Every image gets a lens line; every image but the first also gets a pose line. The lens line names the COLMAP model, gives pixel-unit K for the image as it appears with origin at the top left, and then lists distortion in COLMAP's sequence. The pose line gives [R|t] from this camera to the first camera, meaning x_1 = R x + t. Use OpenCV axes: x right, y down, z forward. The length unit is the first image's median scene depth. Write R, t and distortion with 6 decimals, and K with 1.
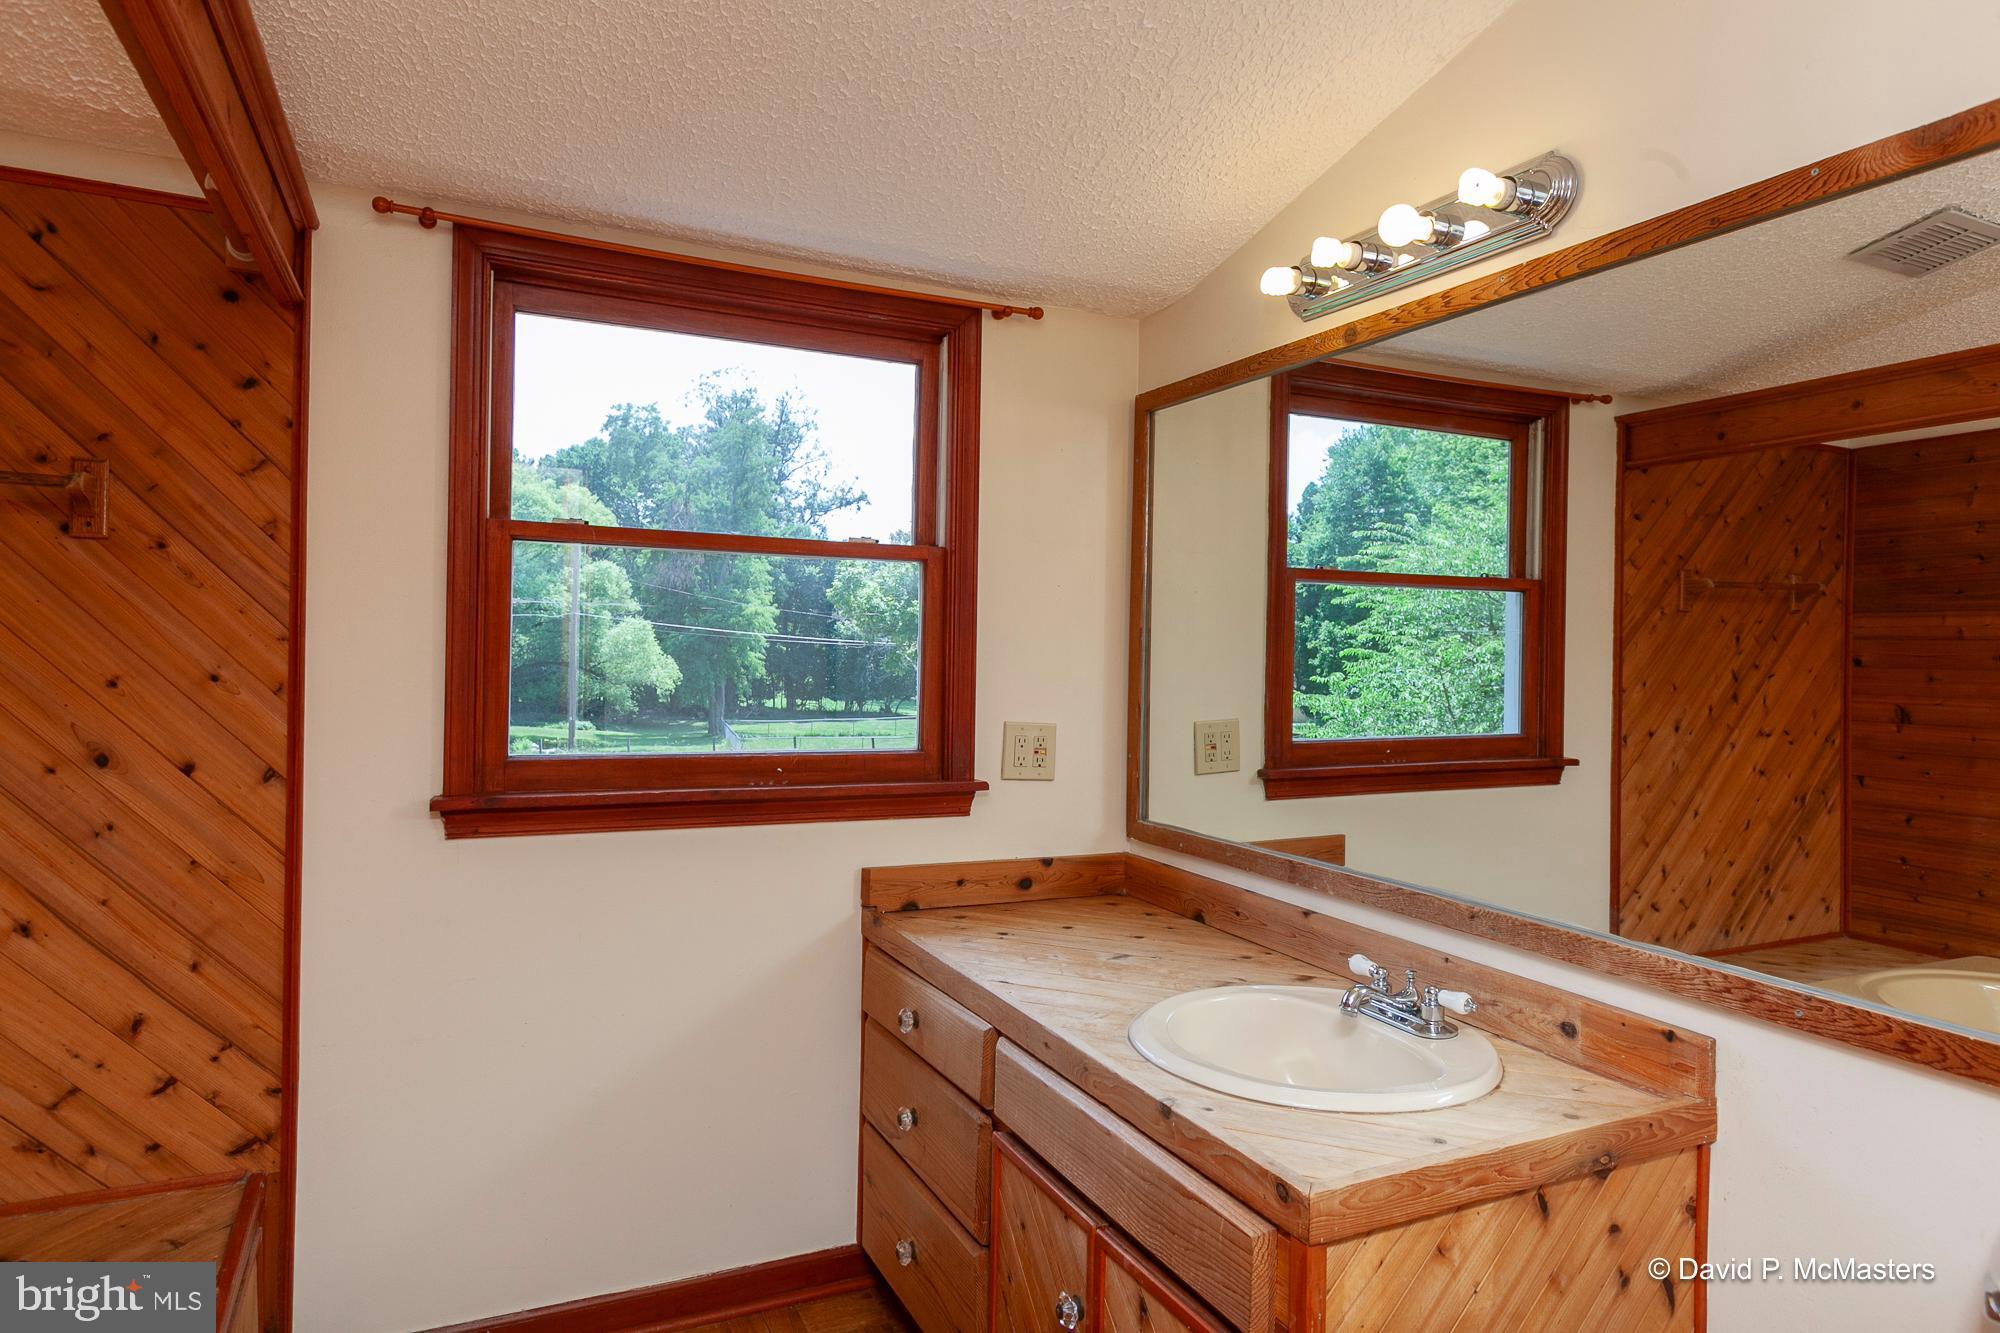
lens RADIAL K [[1171.1, 0, 1000.0], [0, 1171.1, 666.5], [0, 0, 1]] dist [-0.001408, 0.000874]
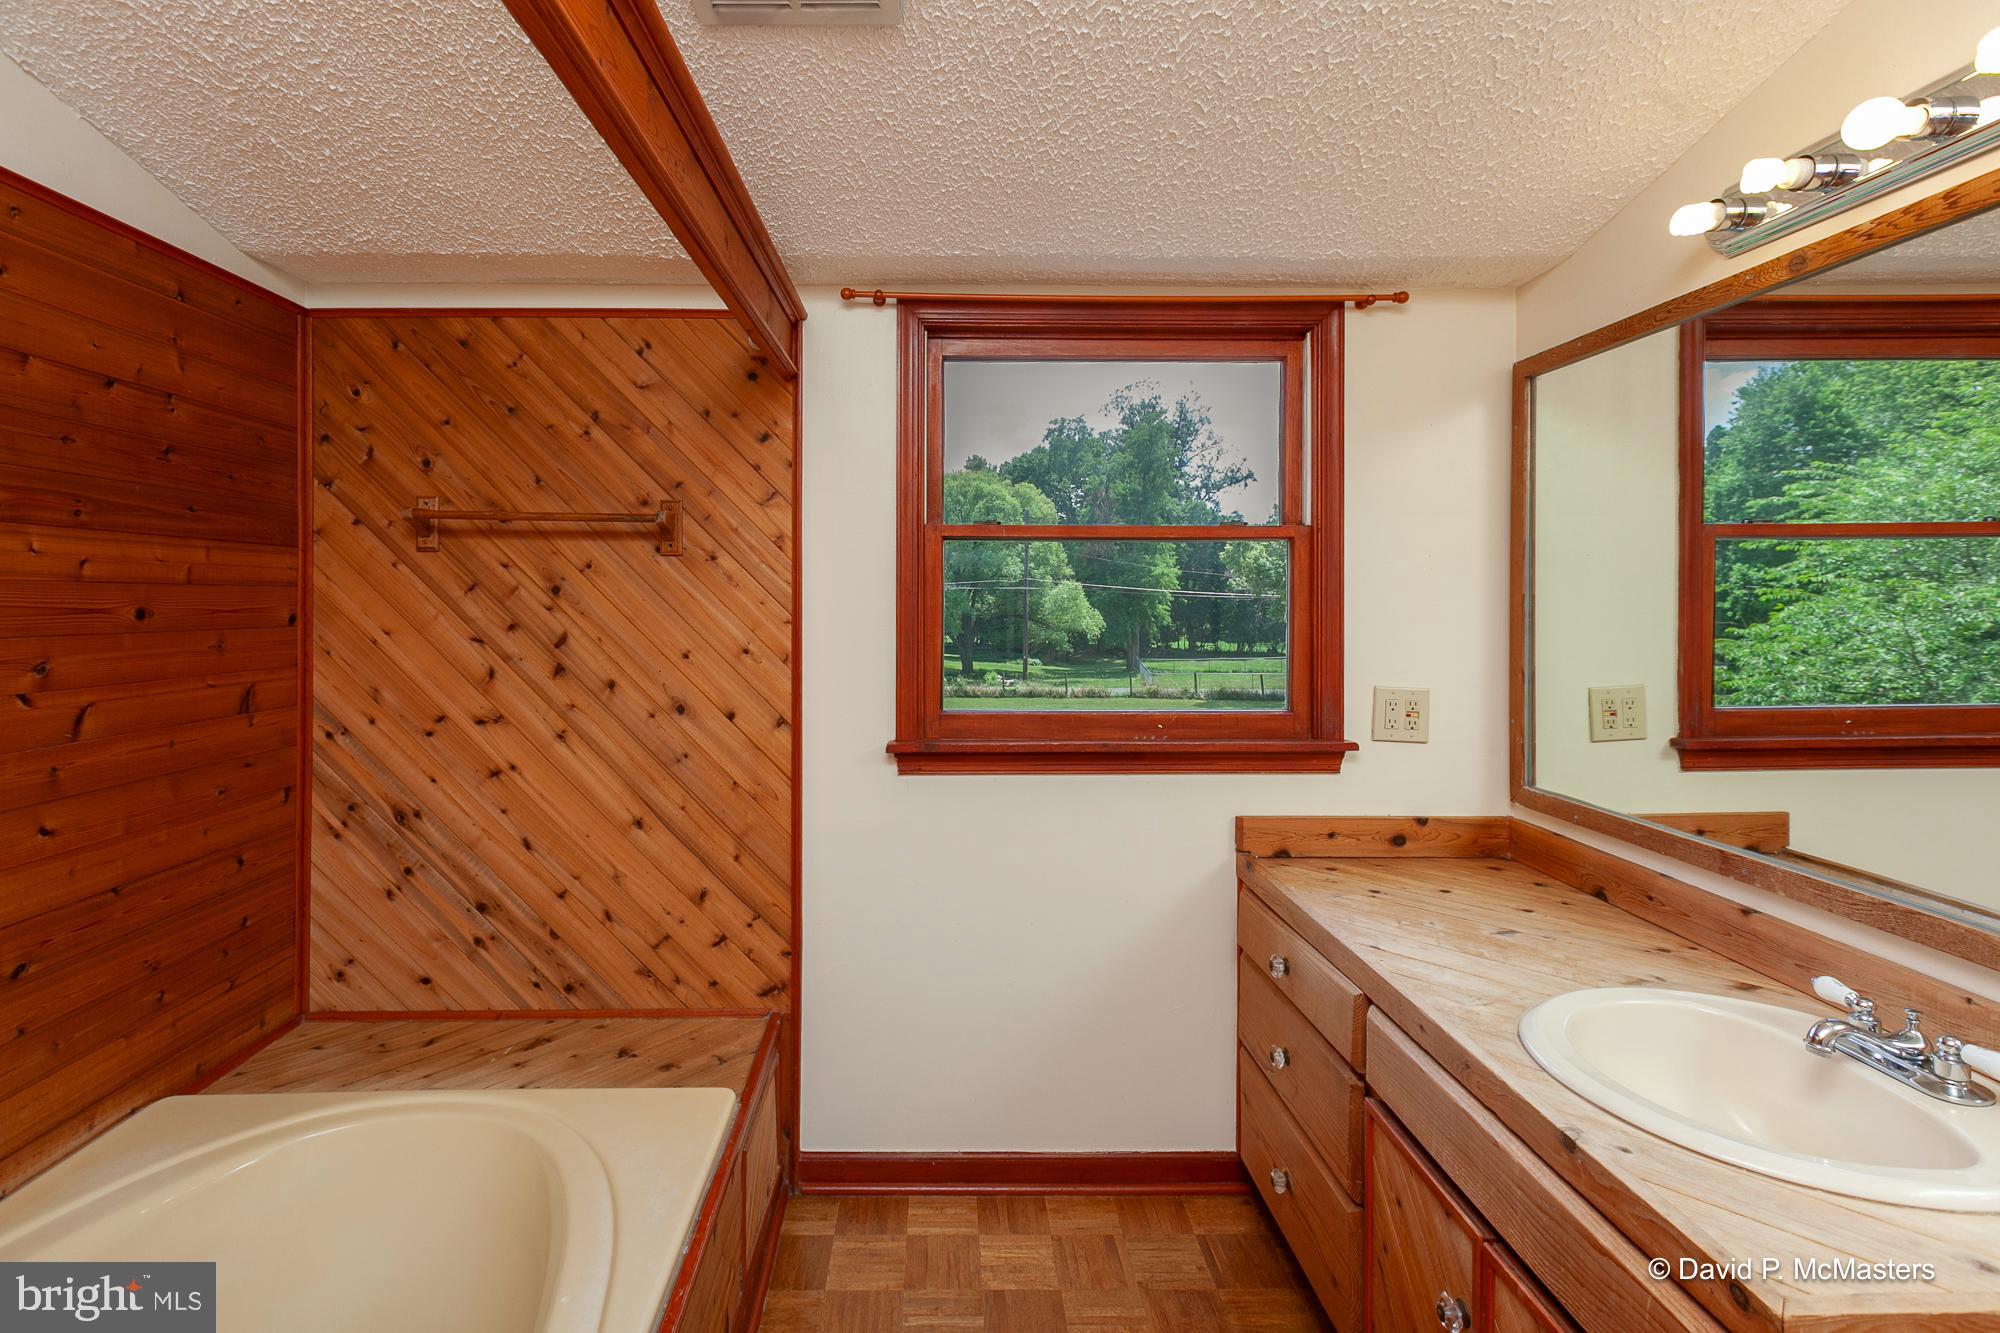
lens RADIAL K [[923.1, 0, 943.9], [0, 923.1, 610.5], [0, 0, 1]] dist [0.000889, -0.000571]
pose [[0.905096, -0.015513, -0.424924, 0.009662], [0.012997, 0.999877, -0.008819, -0.025115], [0.425008, 0.002460, 0.905186, 0.101561]]
